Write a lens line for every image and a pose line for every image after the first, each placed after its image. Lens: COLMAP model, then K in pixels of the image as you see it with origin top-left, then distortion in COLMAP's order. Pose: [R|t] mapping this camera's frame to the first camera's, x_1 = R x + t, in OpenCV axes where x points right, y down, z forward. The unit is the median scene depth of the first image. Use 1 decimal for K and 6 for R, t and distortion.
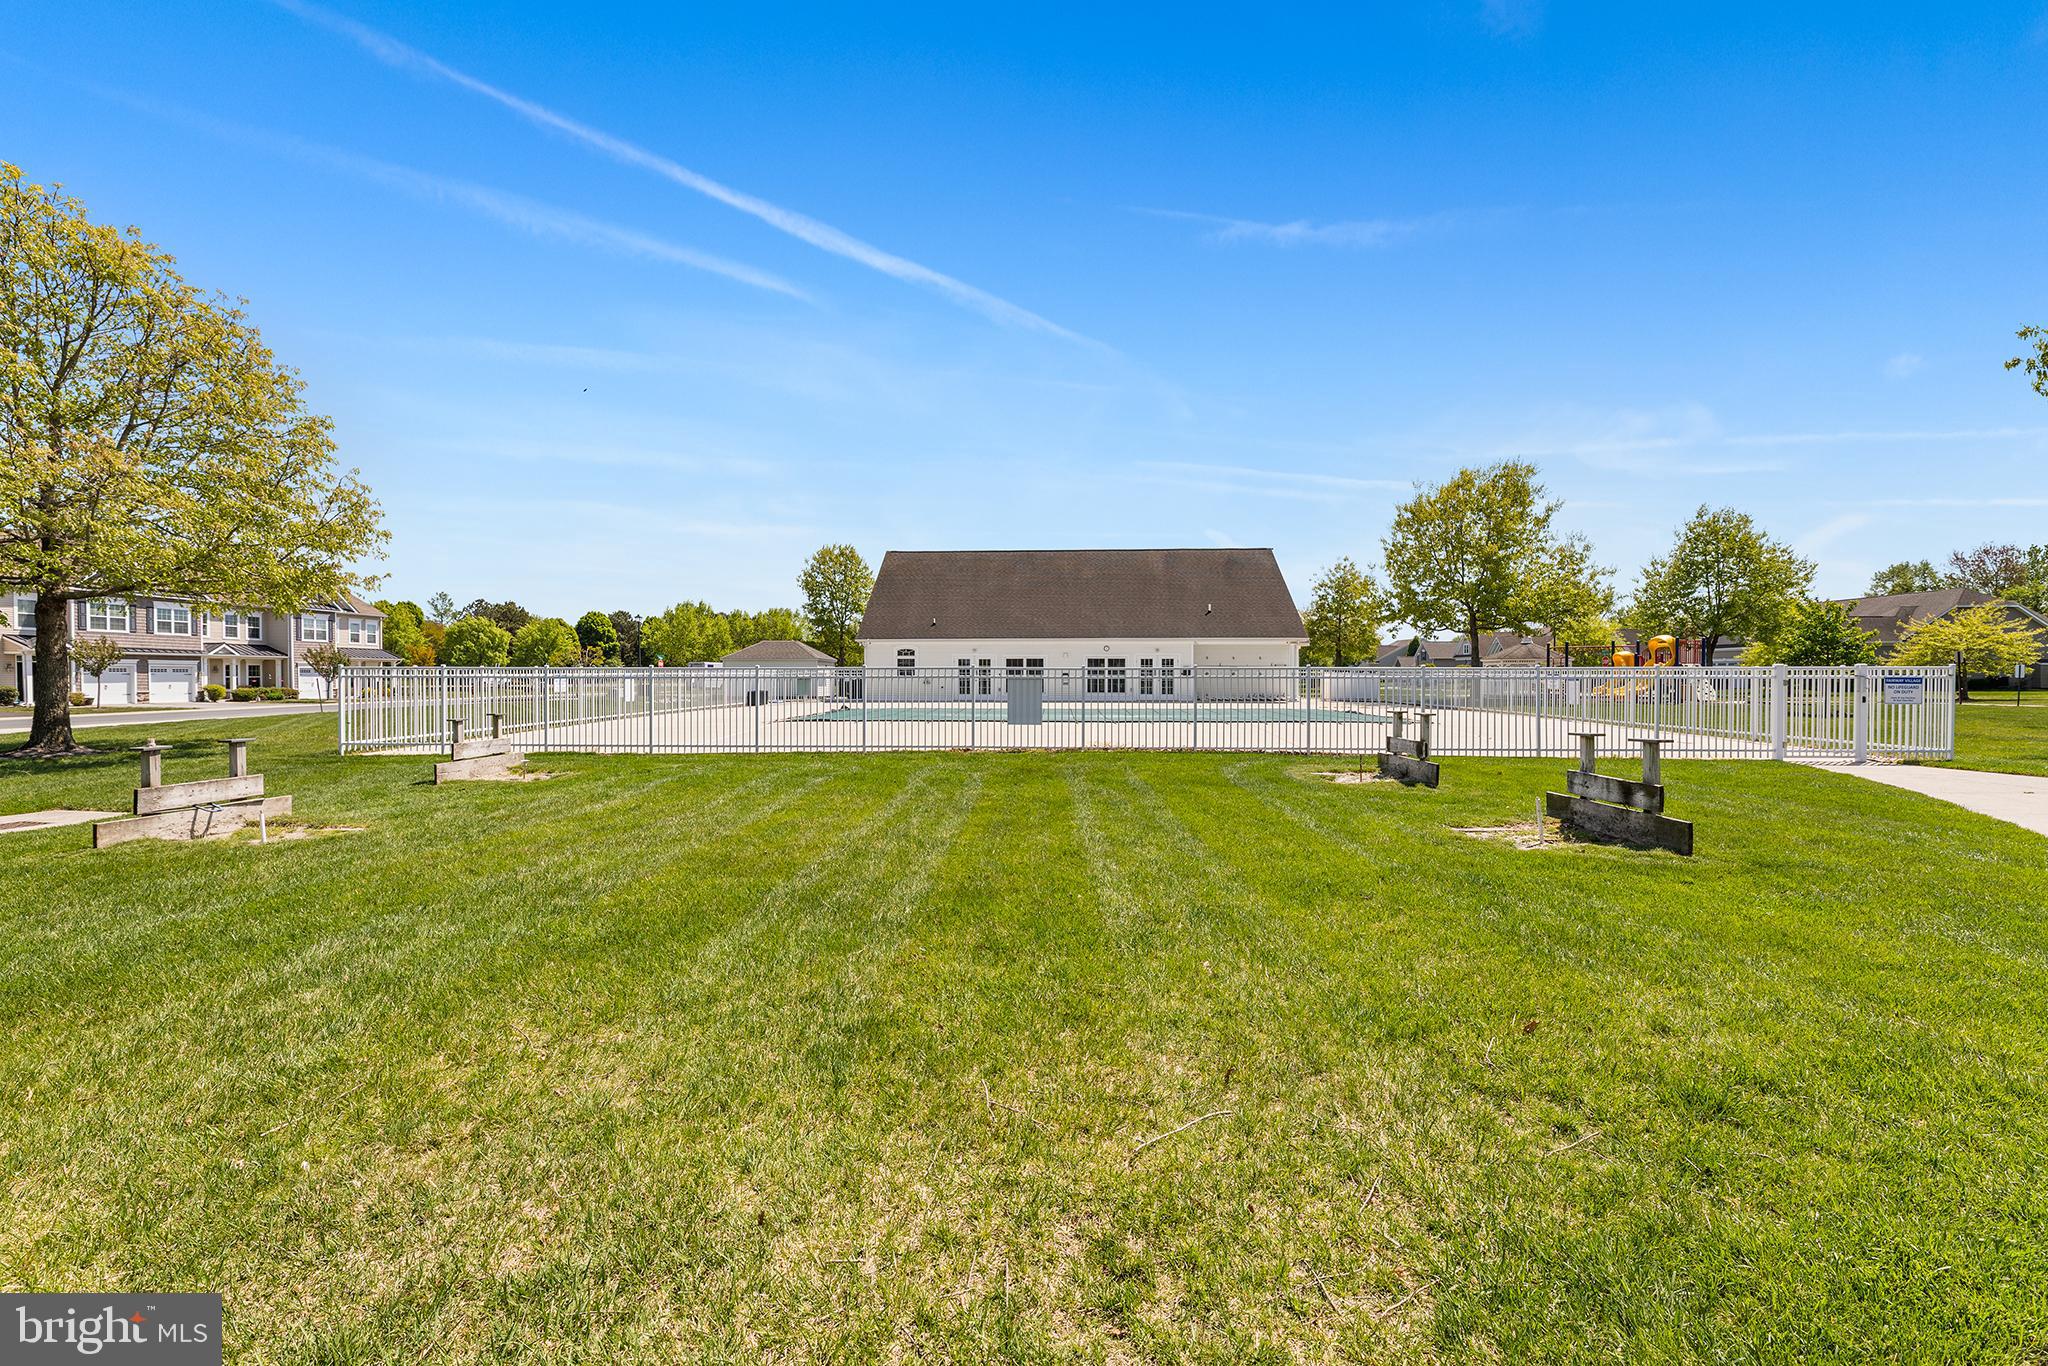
lens RADIAL K [[826.7, 0, 1024.0], [0, 826.7, 683.0], [0, 0, 1]] dist [-0.011424, 0.000565]
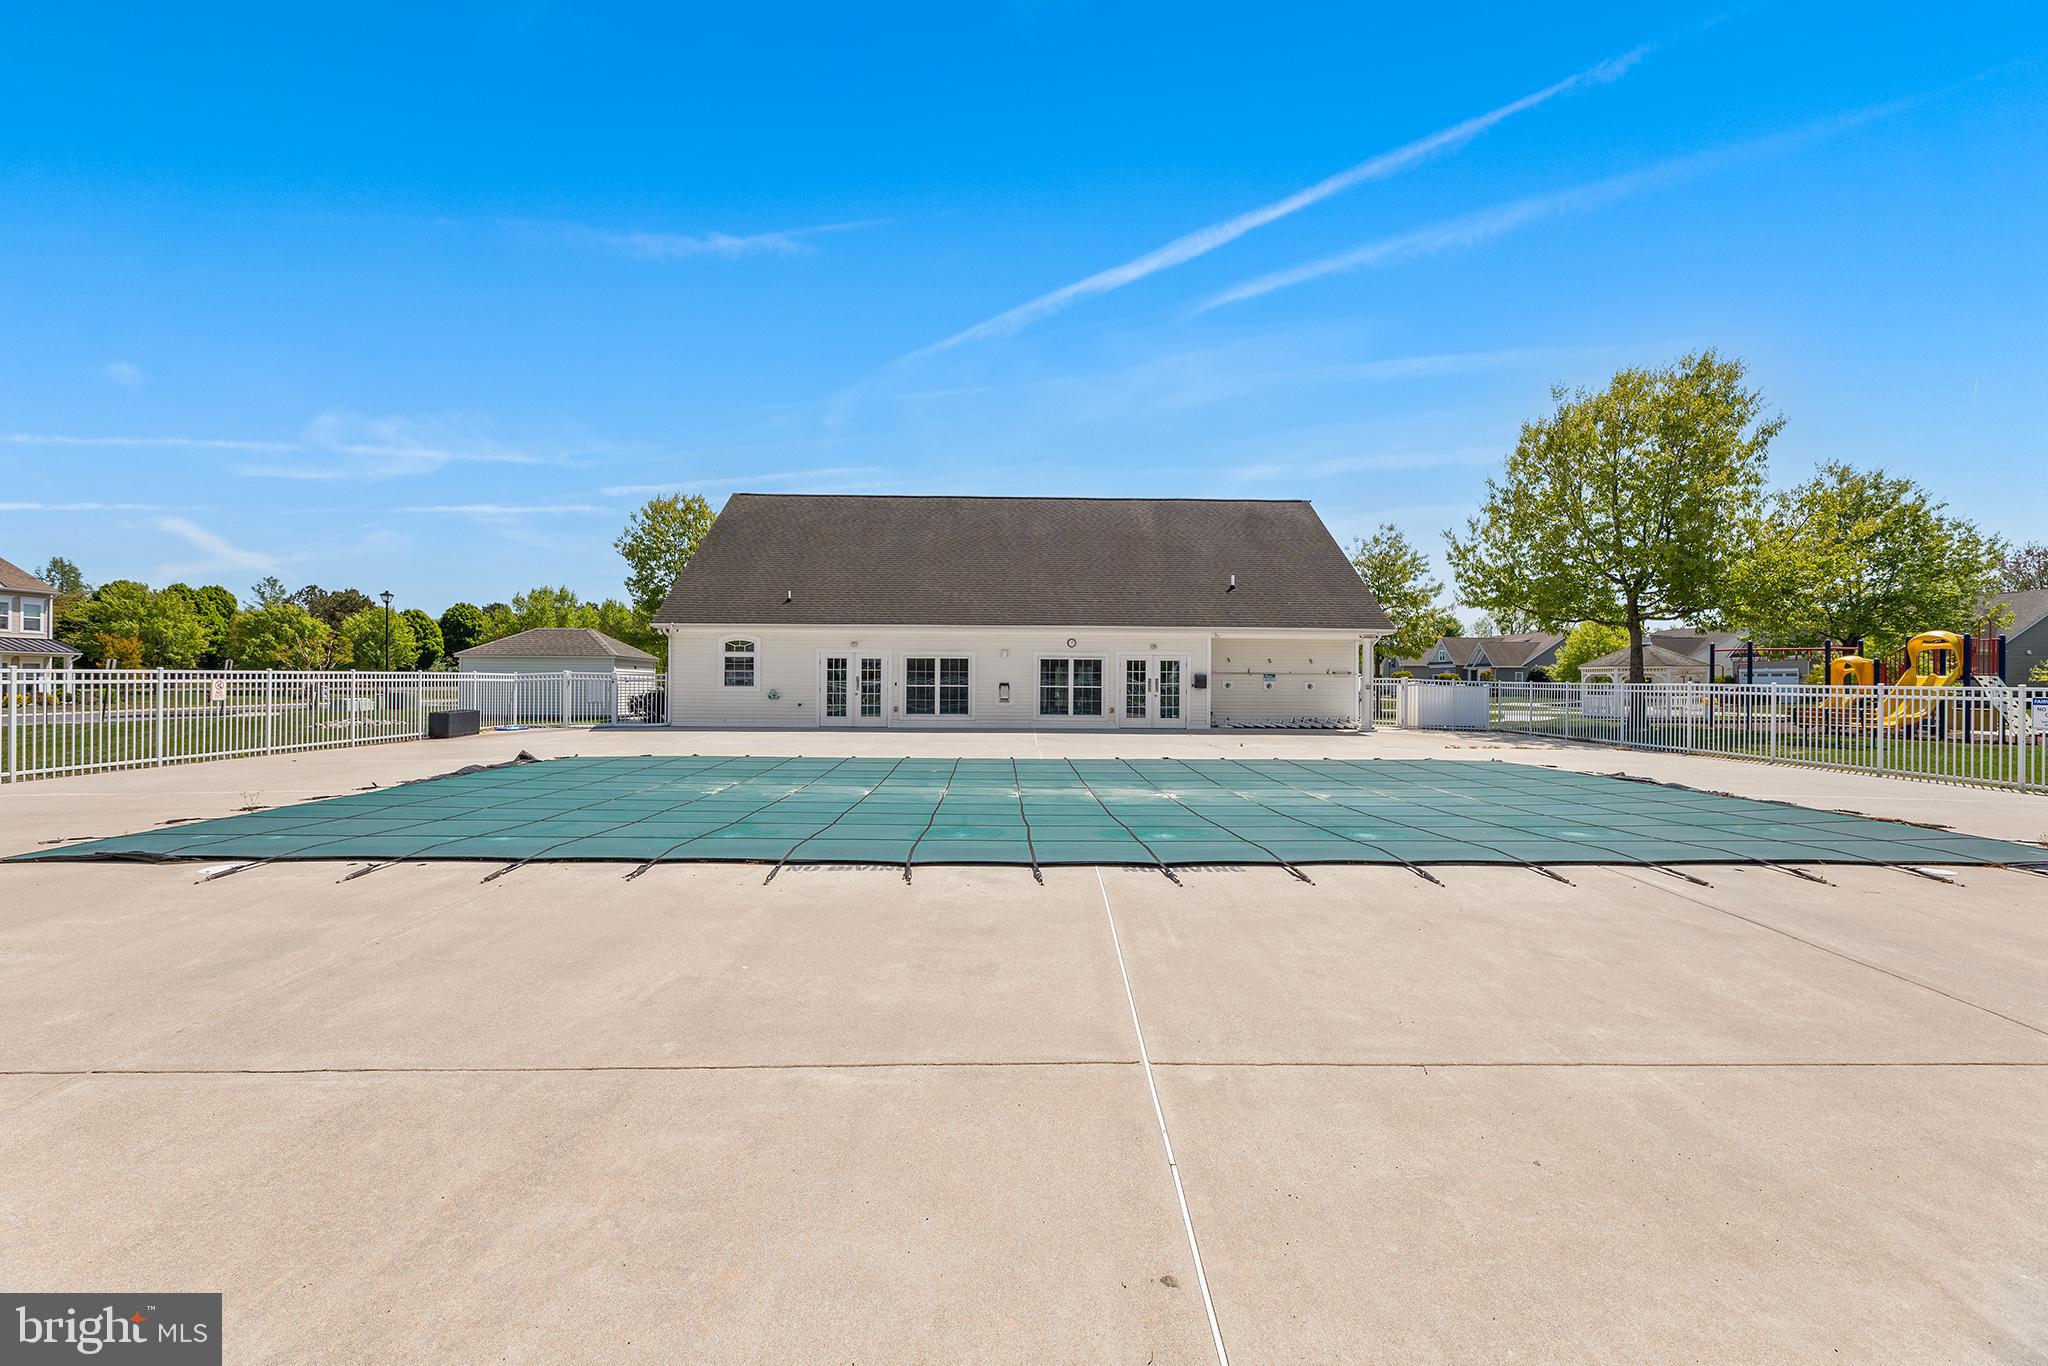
lens RADIAL K [[826.7, 0, 1024.0], [0, 826.7, 683.0], [0, 0, 1]] dist [-0.011424, 0.000565]
pose [[0.997290, 0.007294, 0.073204, 0.019557], [-0.006907, 0.999961, -0.005532, -0.008161], [-0.073242, 0.005012, 0.997302, 0.384216]]
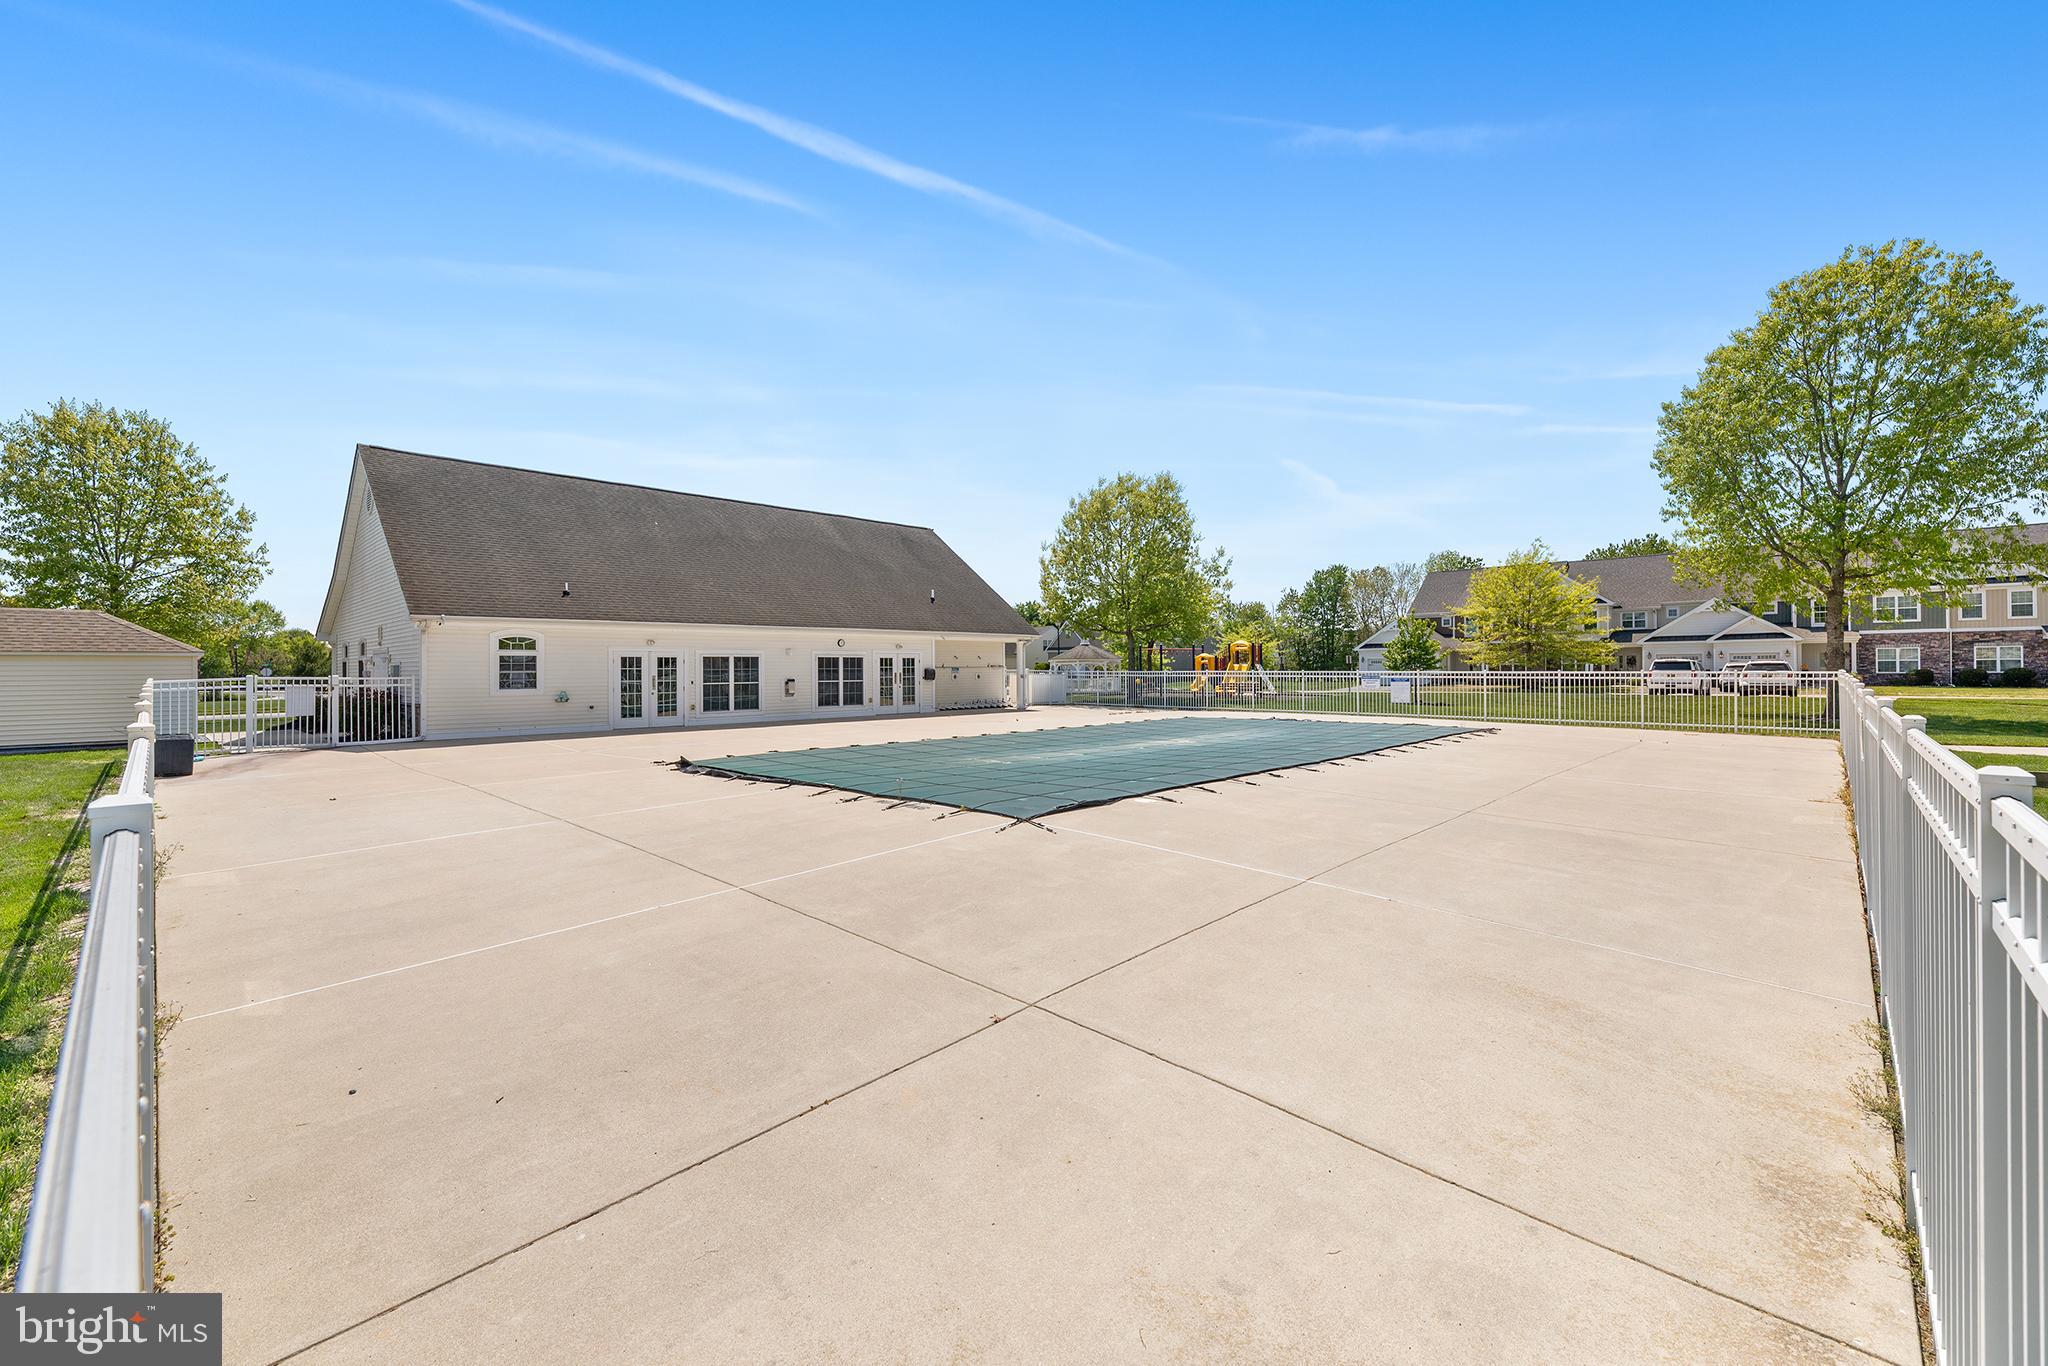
lens RADIAL K [[826.7, 0, 1024.0], [0, 826.7, 683.0], [0, 0, 1]] dist [-0.011424, 0.000565]
pose [[0.659579, -0.017338, 0.751436, -0.320618], [0.020185, 0.999782, 0.005351, -0.008012], [-0.751364, 0.011638, 0.659785, 0.411958]]
